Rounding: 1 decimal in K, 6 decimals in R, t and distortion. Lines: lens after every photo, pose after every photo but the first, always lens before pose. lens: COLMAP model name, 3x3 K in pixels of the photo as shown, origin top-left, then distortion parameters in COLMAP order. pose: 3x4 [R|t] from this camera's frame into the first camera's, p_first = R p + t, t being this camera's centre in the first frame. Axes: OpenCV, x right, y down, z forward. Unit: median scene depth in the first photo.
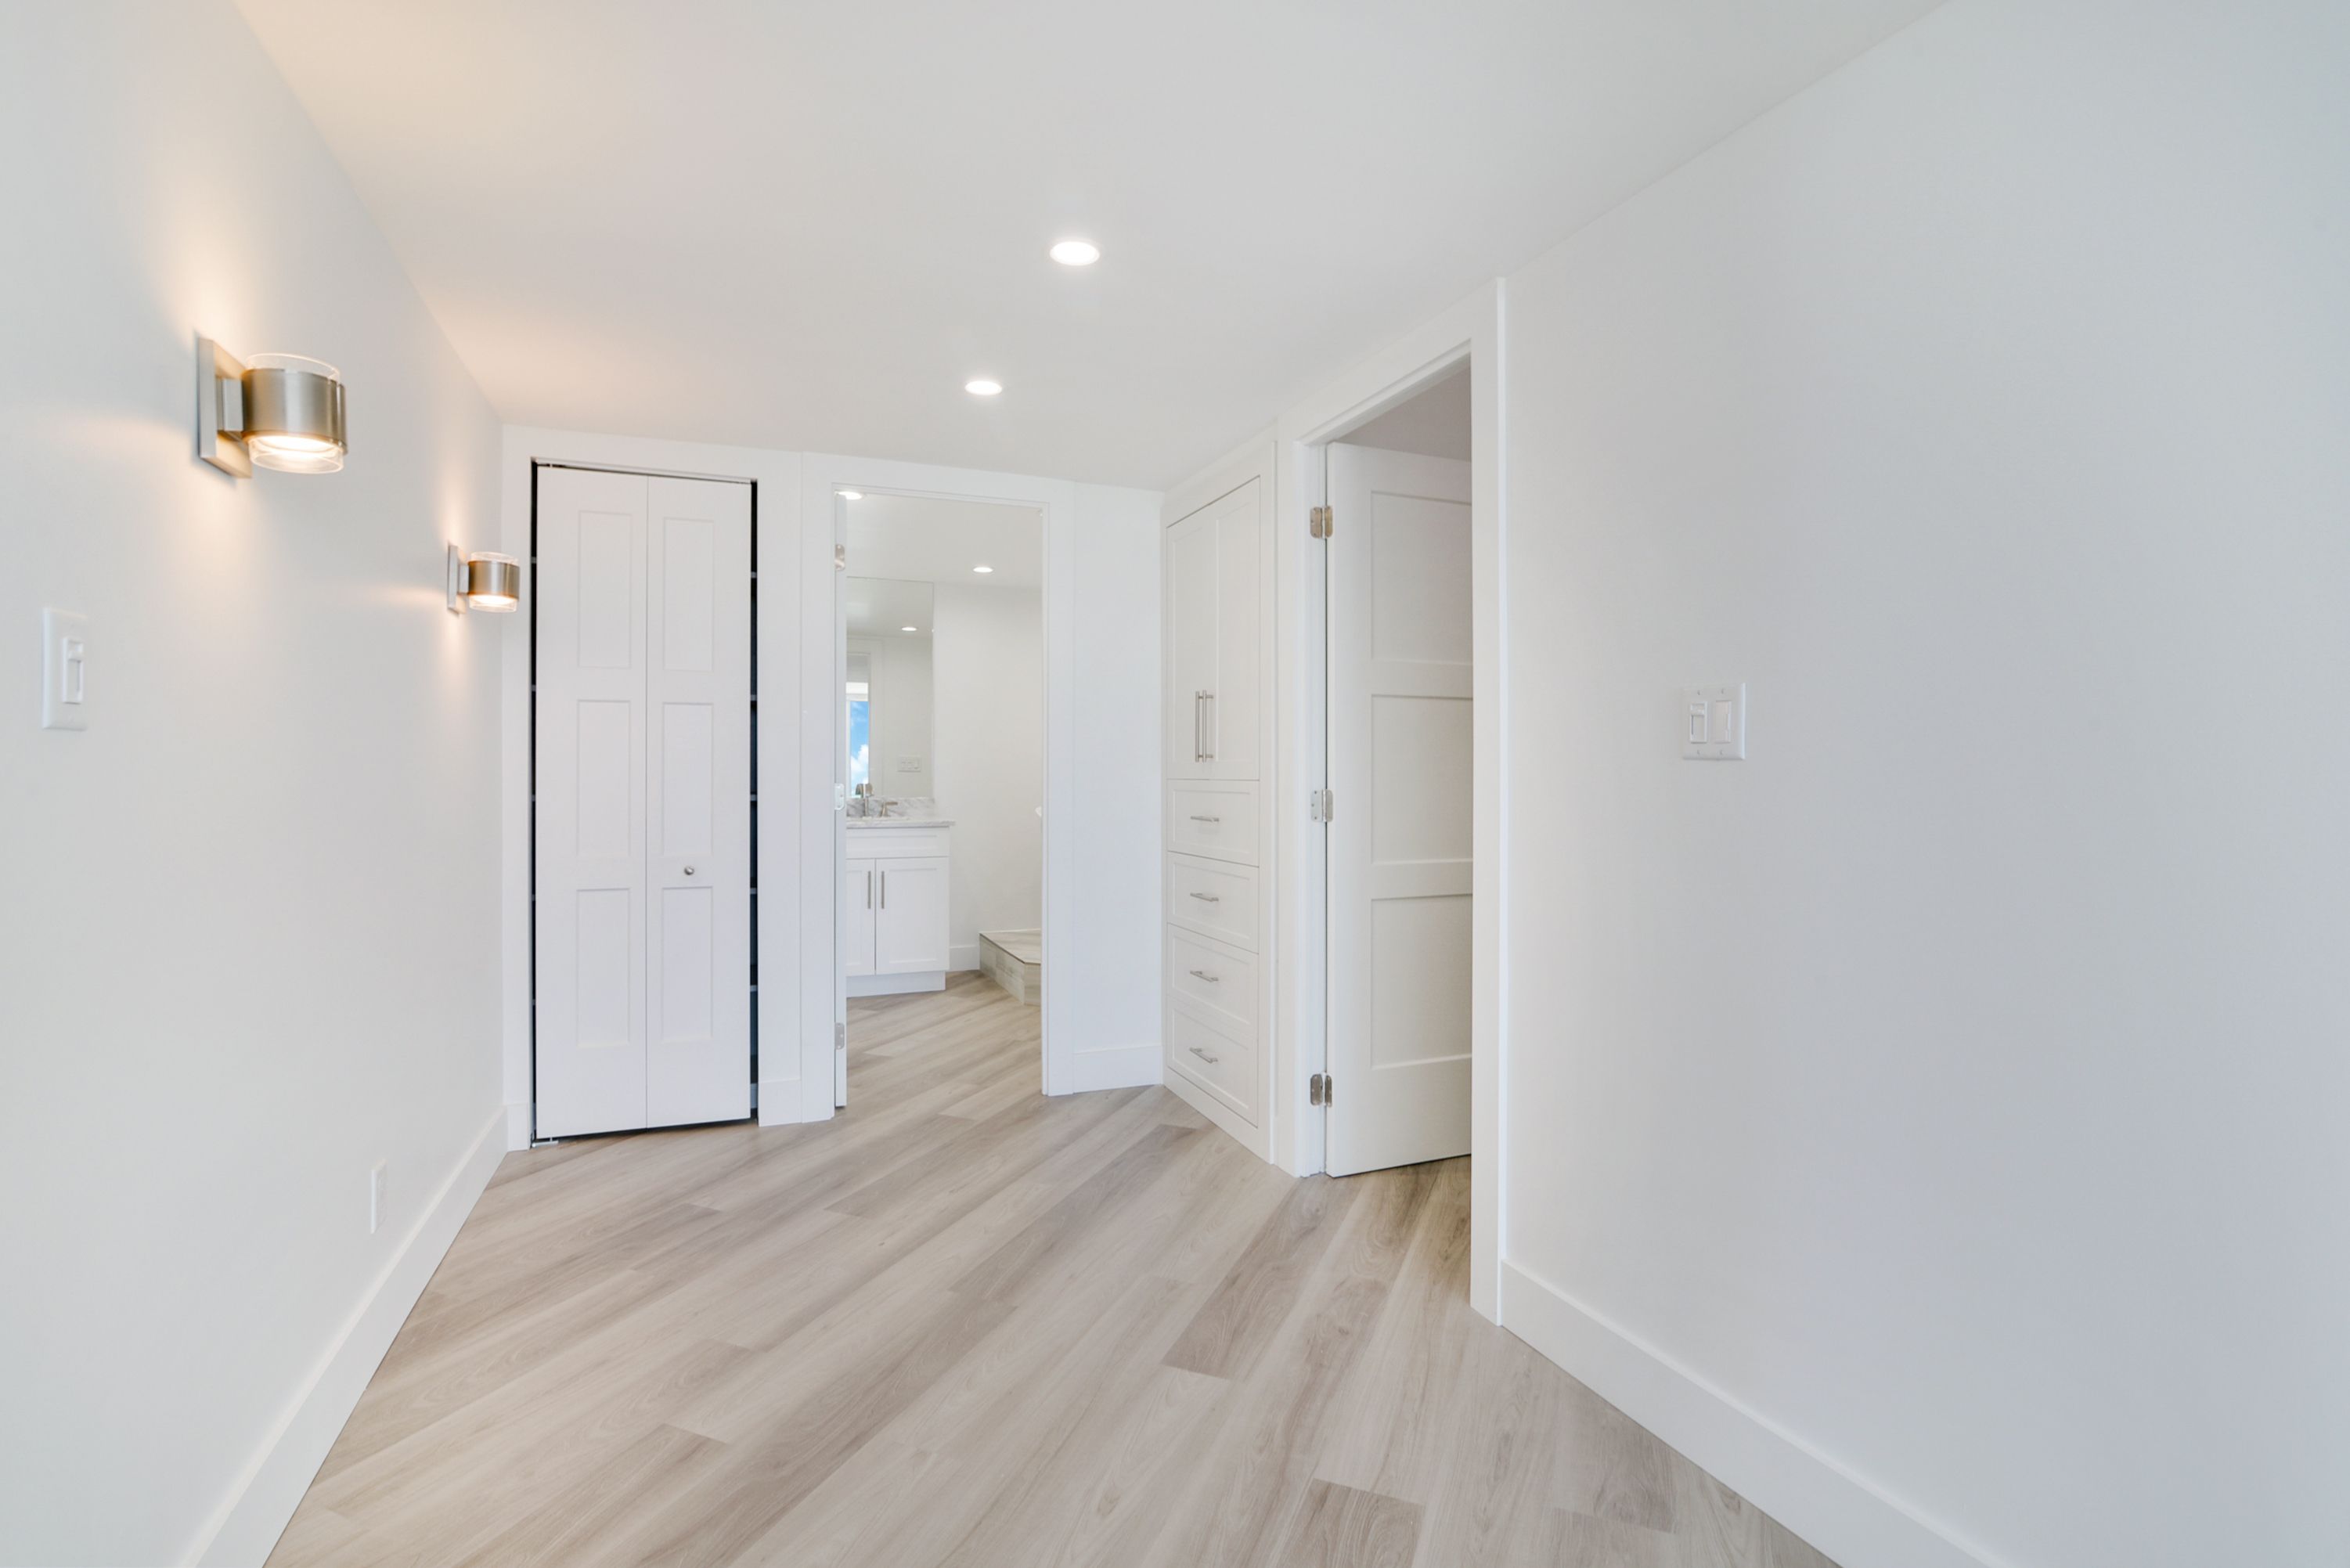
lens RADIAL K [[1093.1, 0, 1166.6], [0, 1093.1, 780.1], [0, 0, 1]] dist [0.002614, -0.000125]
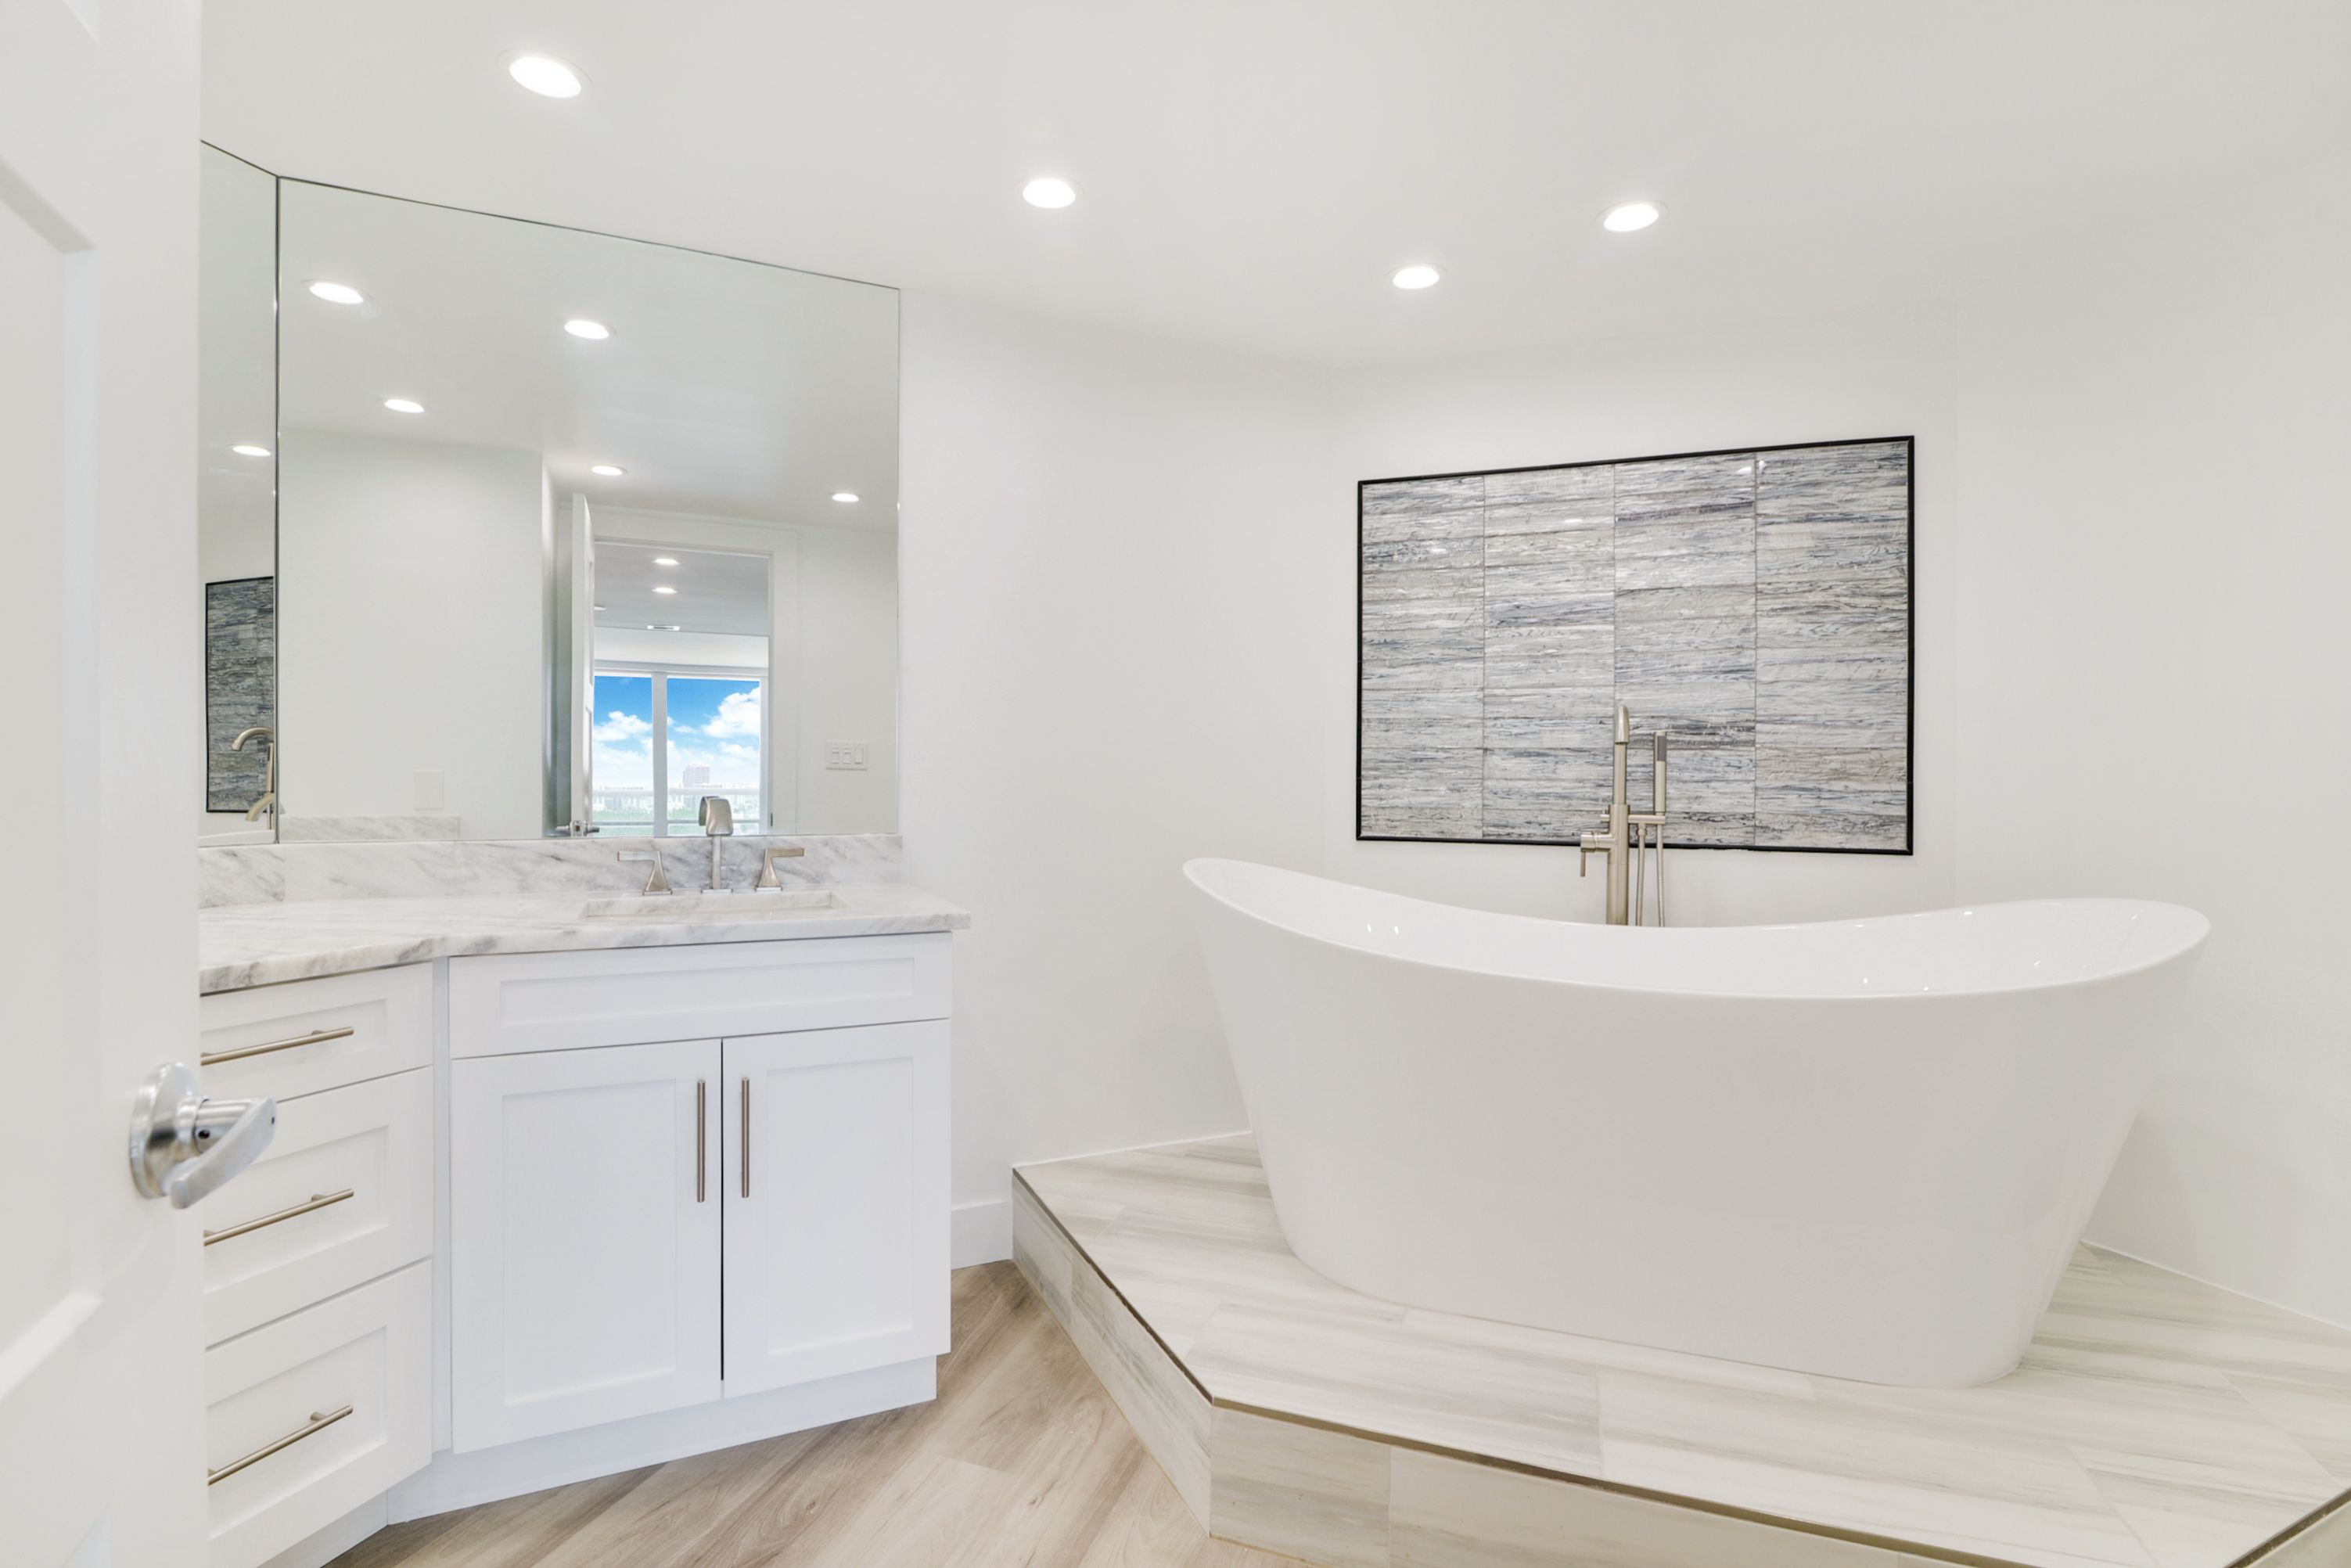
lens RADIAL K [[1093.6, 0, 1167.1], [0, 1093.6, 780.1], [0, 0, 1]] dist [0.002614, -0.000125]
pose [[0.998948, 0.002099, 0.045800, -0.141246], [-0.002039, 0.999997, -0.001352, -0.003290], [-0.045803, 0.001257, 0.998950, 0.630193]]
